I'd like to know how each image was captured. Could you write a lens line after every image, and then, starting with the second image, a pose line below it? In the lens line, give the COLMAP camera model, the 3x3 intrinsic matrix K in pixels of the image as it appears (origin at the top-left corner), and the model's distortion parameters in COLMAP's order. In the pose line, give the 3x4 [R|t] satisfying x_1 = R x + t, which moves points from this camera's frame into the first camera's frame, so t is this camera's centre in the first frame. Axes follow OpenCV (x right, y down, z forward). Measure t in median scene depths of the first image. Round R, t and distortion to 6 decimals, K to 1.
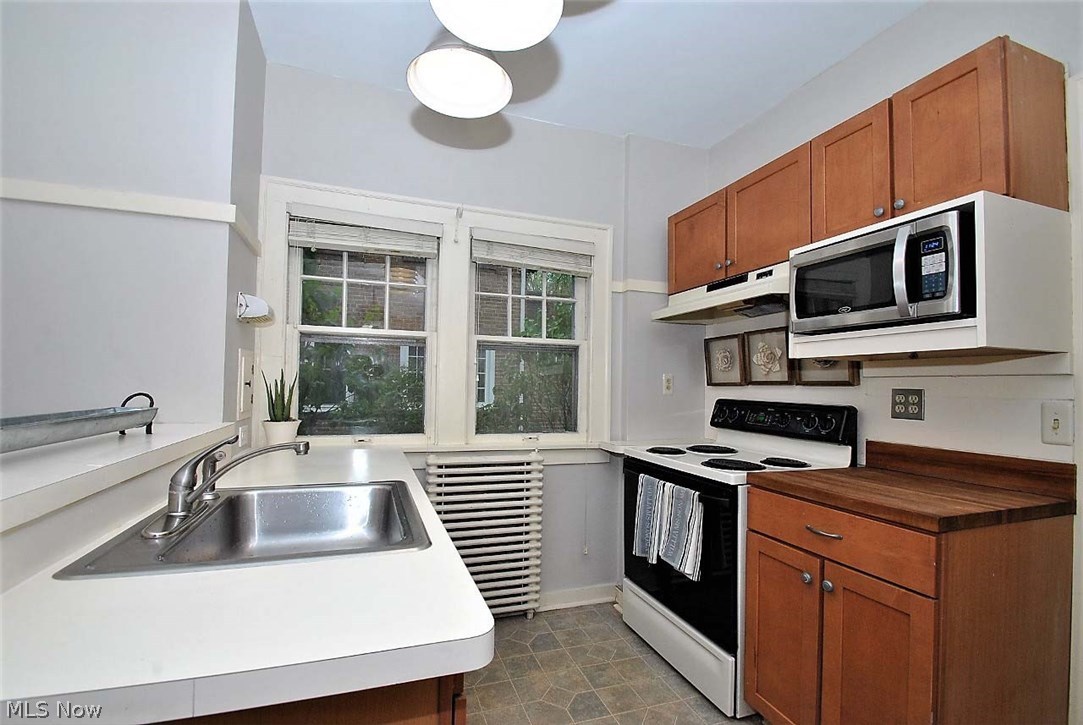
lens RADIAL K [[481.7, 0, 541.5], [0, 481.7, 362.5], [0, 0, 1]] dist [-0.001693, -0.000711]
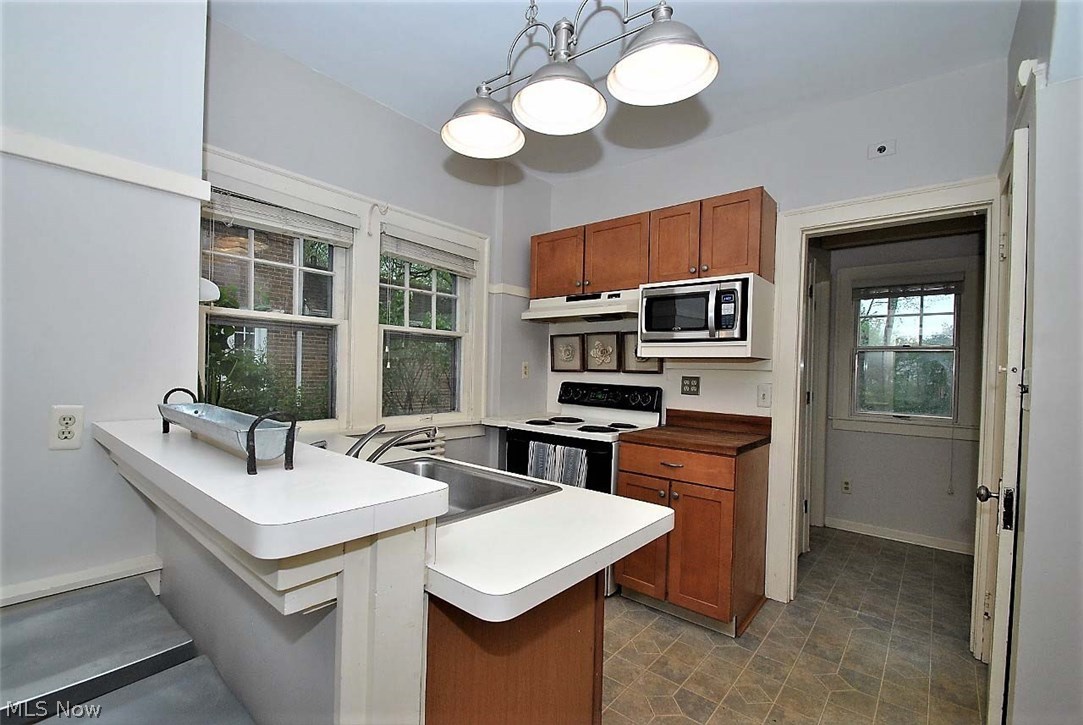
lens RADIAL K [[481.7, 0, 541.5], [0, 481.7, 362.5], [0, 0, 1]] dist [-0.001693, -0.000711]
pose [[0.851312, 0.011472, 0.524534, -0.446142], [-0.037437, 0.998541, 0.038920, -0.031518], [-0.523322, -0.052770, 0.850500, -0.106168]]
